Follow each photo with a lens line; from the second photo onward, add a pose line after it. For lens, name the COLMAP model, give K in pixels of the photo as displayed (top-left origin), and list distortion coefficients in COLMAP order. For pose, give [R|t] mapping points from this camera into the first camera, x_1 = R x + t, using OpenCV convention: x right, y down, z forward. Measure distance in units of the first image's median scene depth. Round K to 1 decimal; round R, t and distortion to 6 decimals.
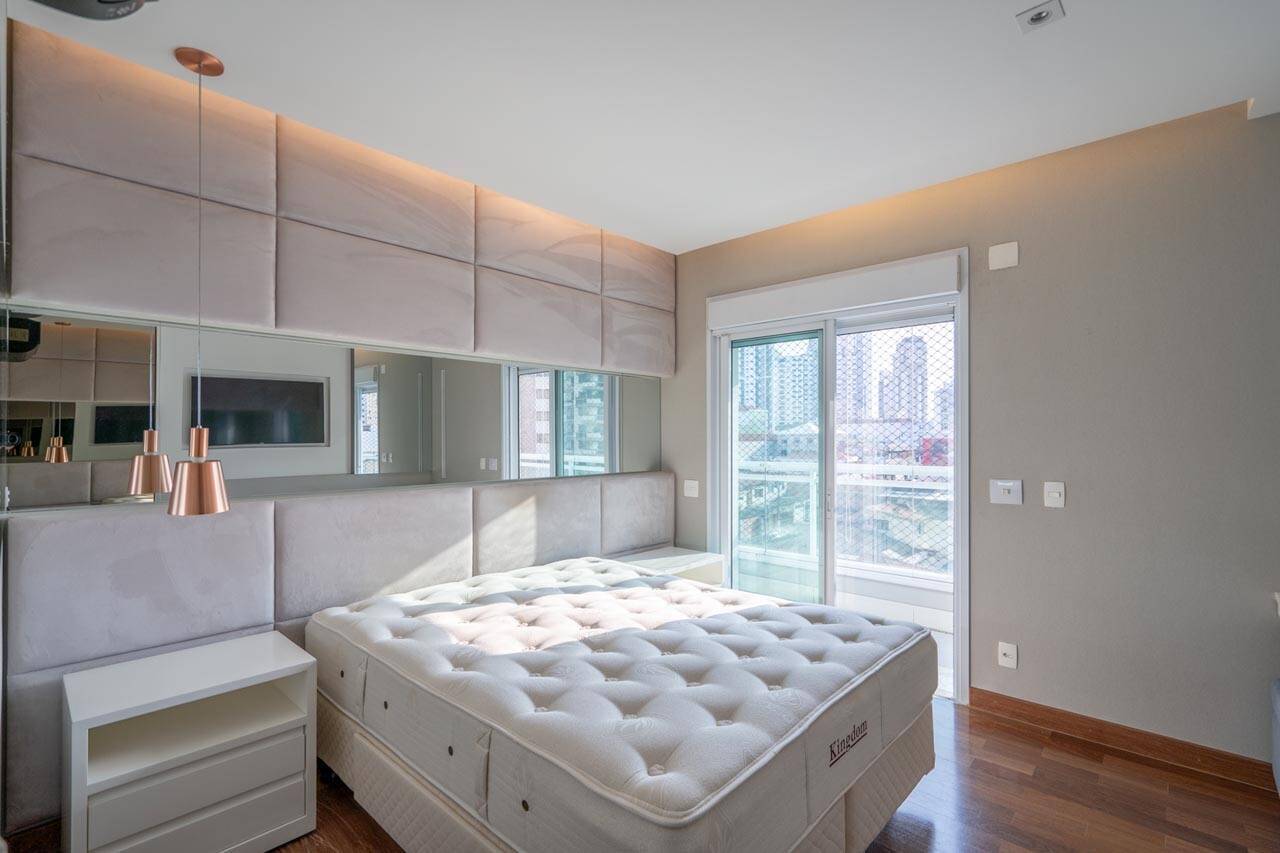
lens RADIAL K [[589.9, 0, 639.6], [0, 589.9, 435.0], [0, 0, 1]] dist [-0.000619, 0.002048]
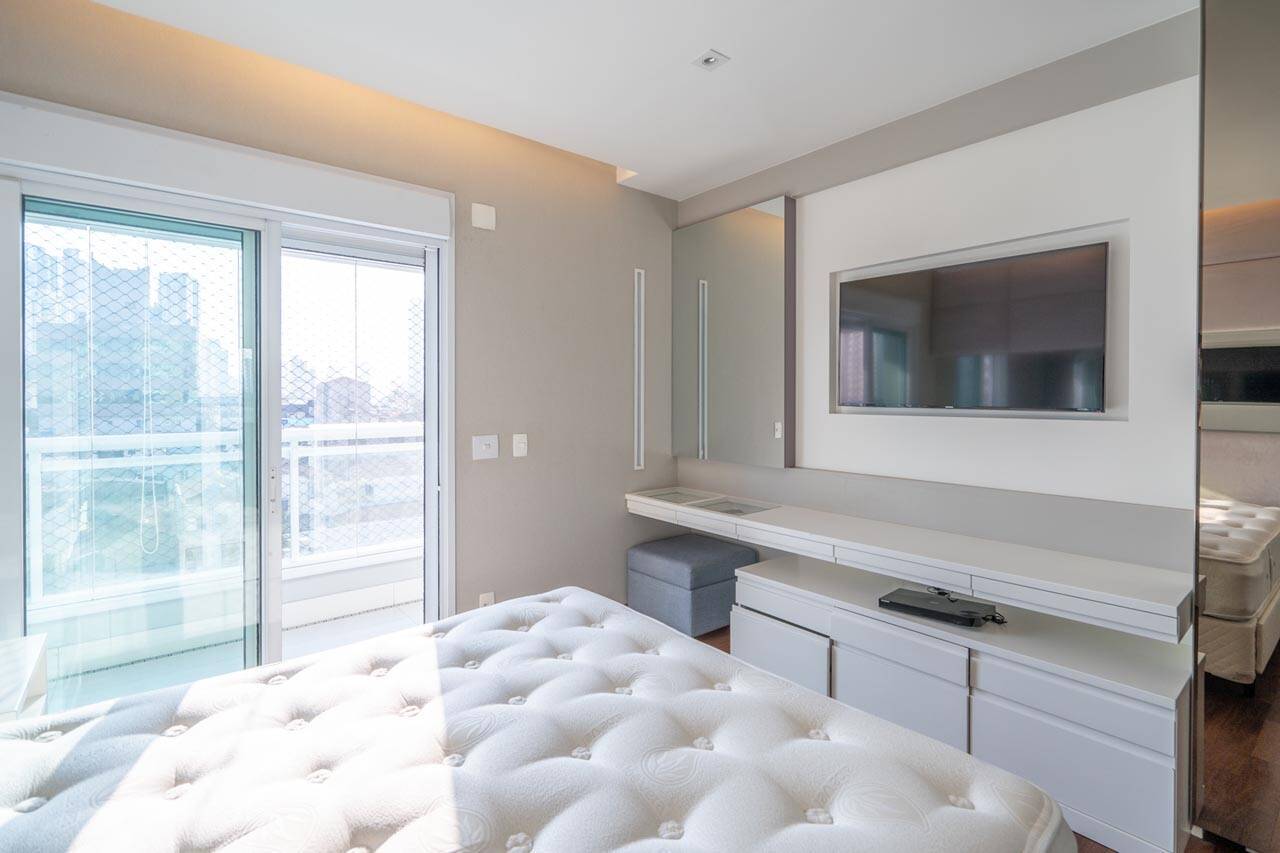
lens RADIAL K [[589.9, 0, 640.3], [0, 589.9, 405.2], [0, 0, 1]] dist [-0.000619, 0.002048]
pose [[0.126399, -0.011565, 0.991912, -0.381210], [-0.002092, 0.999927, 0.011925, 0.010635], [-0.991977, -0.003583, 0.126366, 0.624366]]
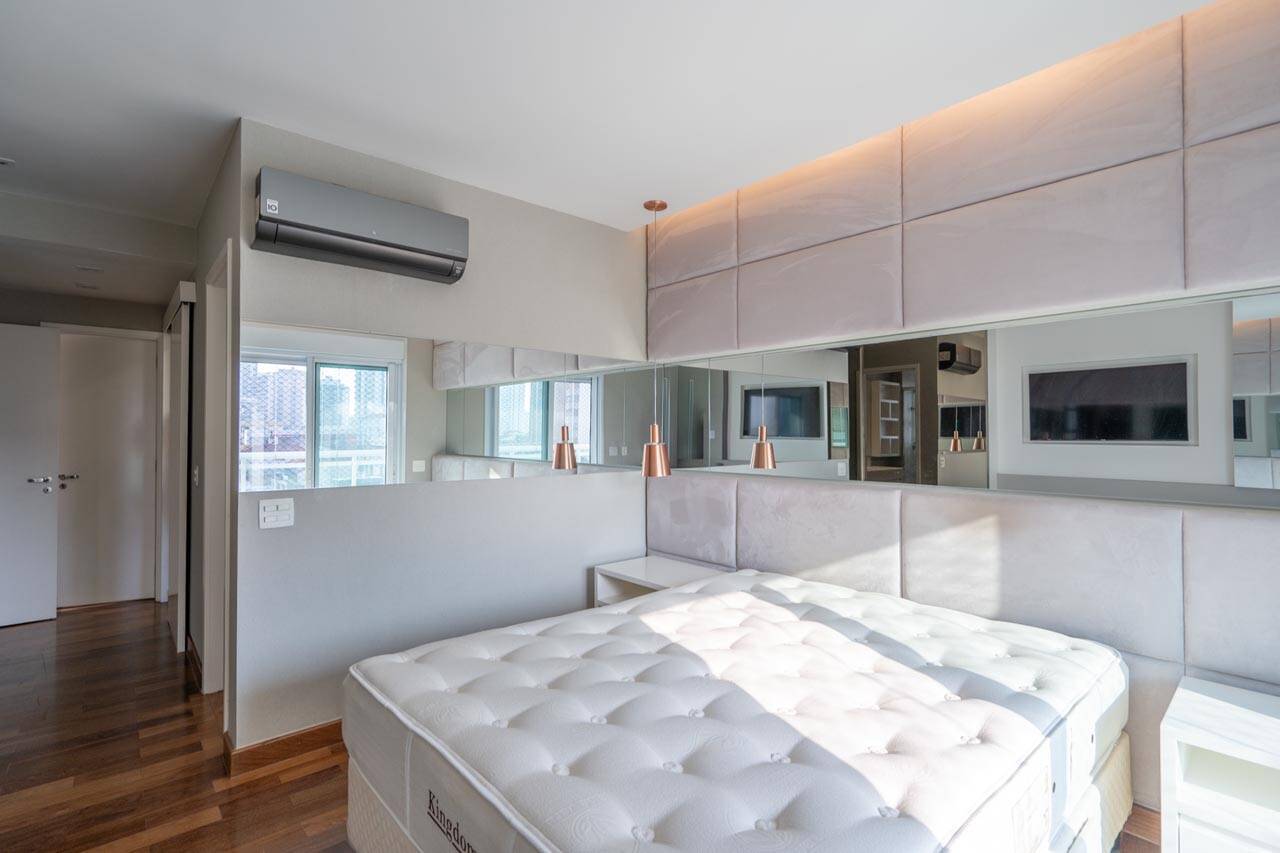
lens RADIAL K [[589.9, 0, 637.8], [0, 589.9, 419.5], [0, 0, 1]] dist [-0.000619, 0.002048]
pose [[-0.094514, -0.023336, -0.995250, 0.646252], [0.000575, 0.999724, -0.023495, 0.008605], [0.995523, -0.002793, -0.094474, 0.776131]]
